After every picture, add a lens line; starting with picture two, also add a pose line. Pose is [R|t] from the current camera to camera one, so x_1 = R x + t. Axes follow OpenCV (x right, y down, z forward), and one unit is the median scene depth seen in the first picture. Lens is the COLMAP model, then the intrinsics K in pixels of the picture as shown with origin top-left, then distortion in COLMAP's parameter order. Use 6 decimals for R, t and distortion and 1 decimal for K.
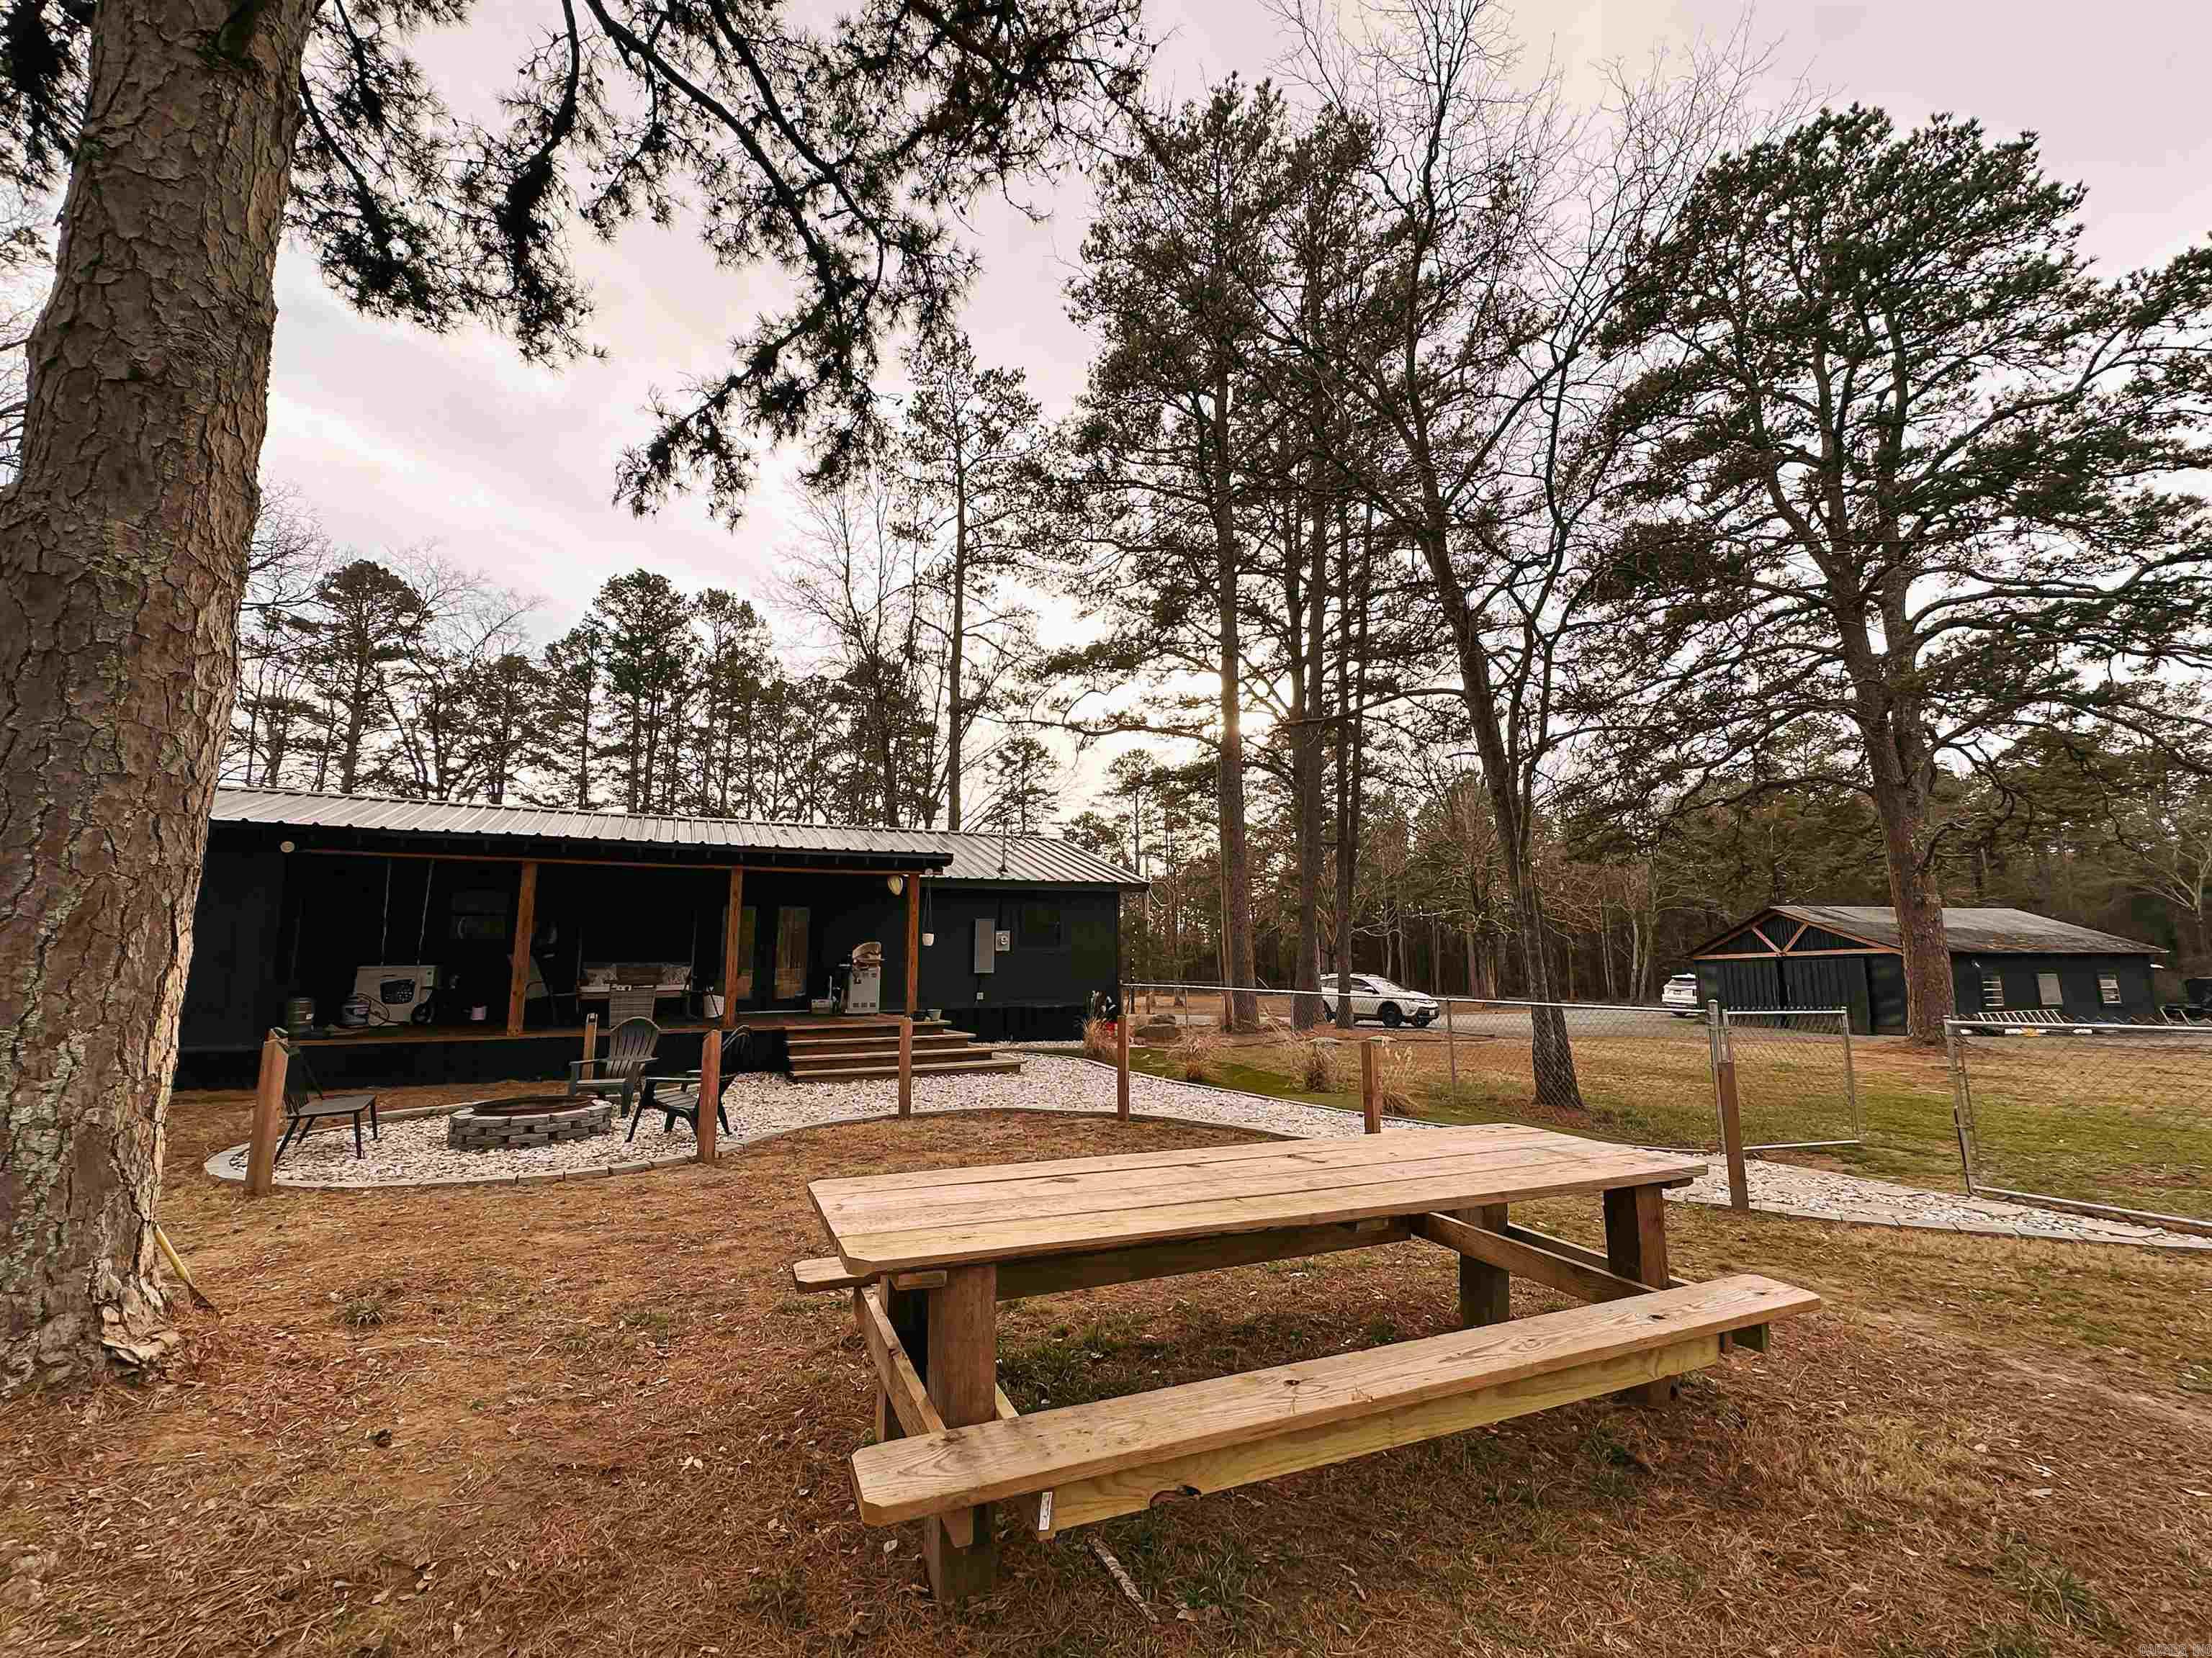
lens RADIAL K [[899.1, 0, 1095.2], [0, 899.1, 831.4], [0, 0, 1]] dist [-0.002591, 0.000638]
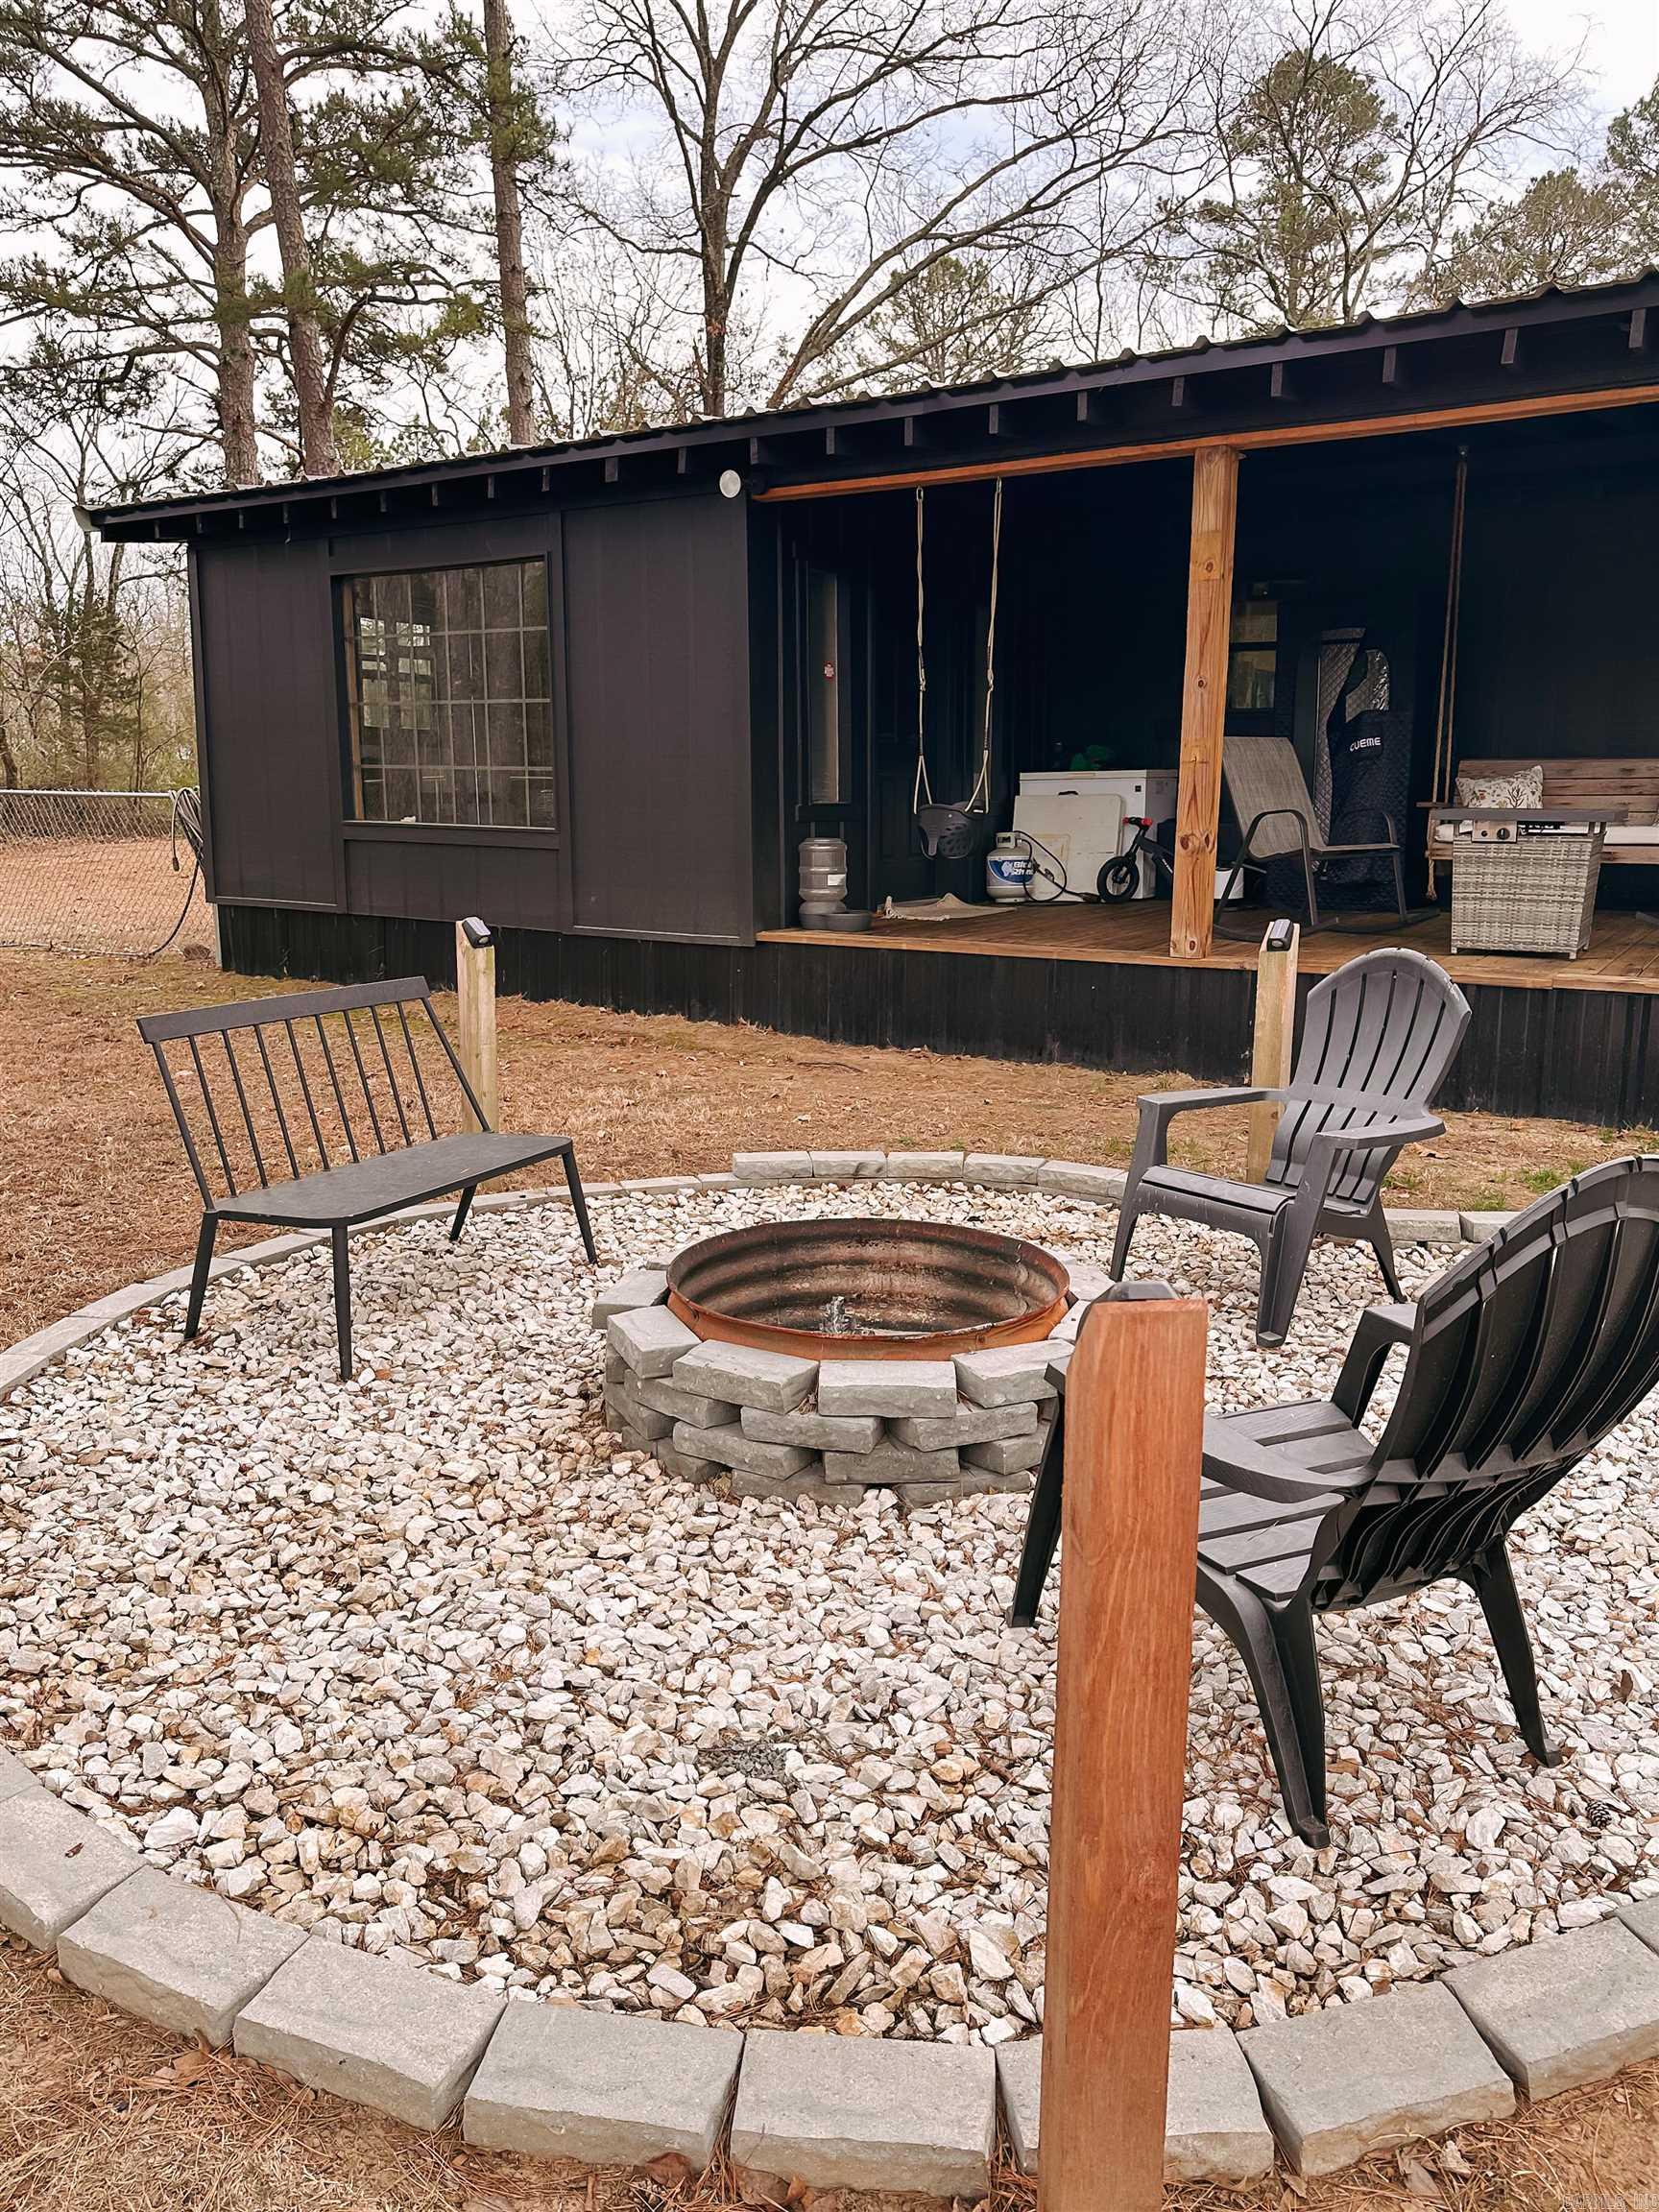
lens RADIAL K [[1586.7, 0, 829.5], [0, 1586.7, 1106.0], [0, 0, 1]] dist [-0.017755, 0.035328]
pose [[0.533646, 0.170169, -0.828411, -0.037740], [0.121541, 0.953947, 0.274251, 0.018961], [0.836929, -0.247039, 0.488387, 0.115090]]
